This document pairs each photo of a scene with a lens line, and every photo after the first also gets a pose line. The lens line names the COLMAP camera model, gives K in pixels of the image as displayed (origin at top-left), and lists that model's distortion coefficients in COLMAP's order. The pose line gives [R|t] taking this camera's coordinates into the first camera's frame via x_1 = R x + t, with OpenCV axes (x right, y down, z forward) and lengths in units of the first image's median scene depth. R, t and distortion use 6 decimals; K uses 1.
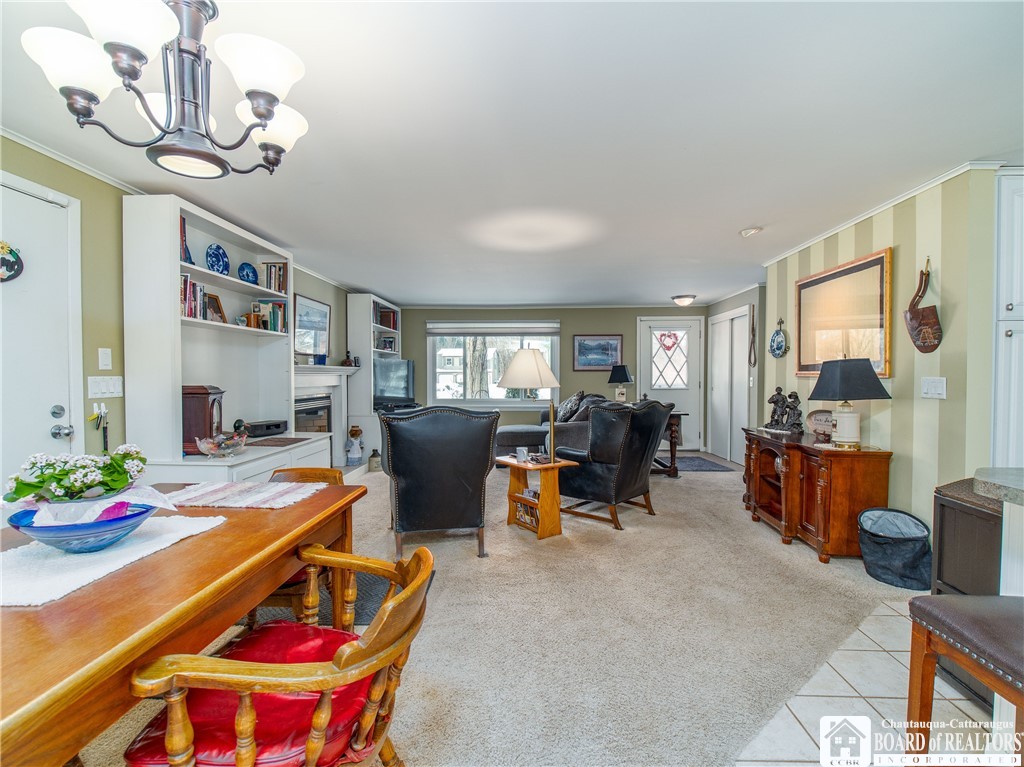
lens RADIAL K [[458.1, 0, 516.9], [0, 458.1, 387.1], [0, 0, 1]] dist [-0.001816, -0.005572]
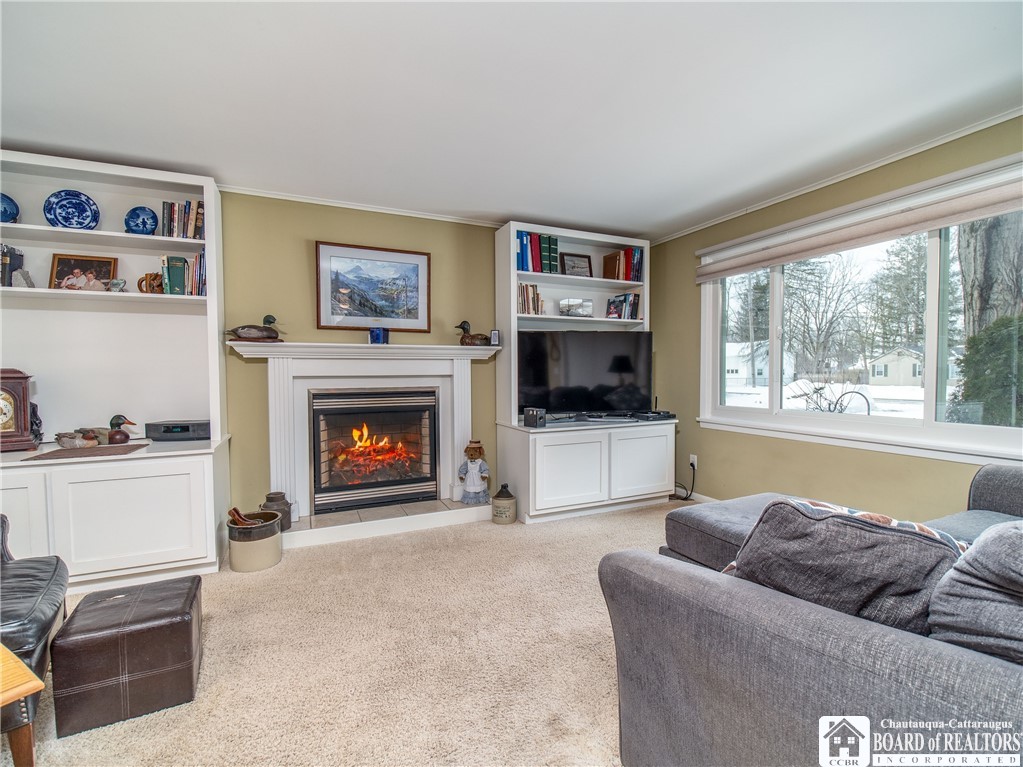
lens RADIAL K [[452.9, 0, 511.5], [0, 452.9, 383.5], [0, 0, 1]] dist [-0.001341, -0.000648]
pose [[0.439586, 0.024899, -0.897855, 0.325986], [-0.019714, 0.999642, 0.018070, -0.007731], [0.897984, 0.009757, 0.439920, 1.150013]]
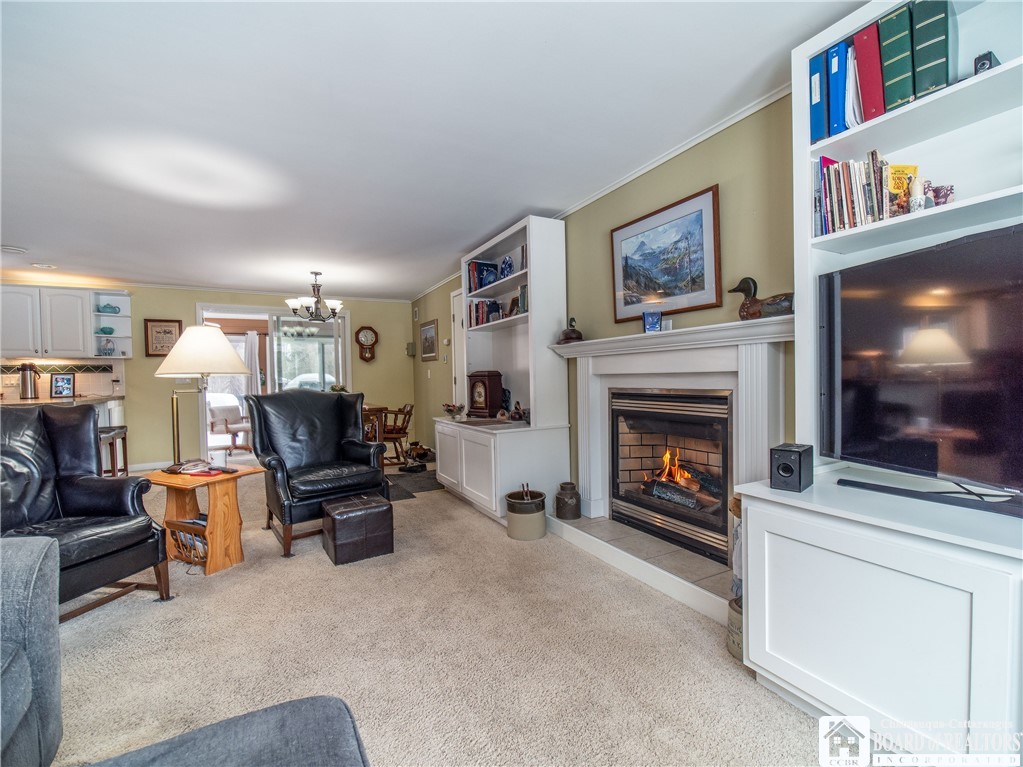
lens RADIAL K [[452.9, 0, 511.5], [0, 452.9, 383.5], [0, 0, 1]] dist [-0.001341, -0.000648]
pose [[-0.858091, 0.028300, -0.512717, -0.030616], [0.009032, 0.999158, 0.040034, -0.015729], [0.513418, 0.029722, -0.857624, 1.783164]]
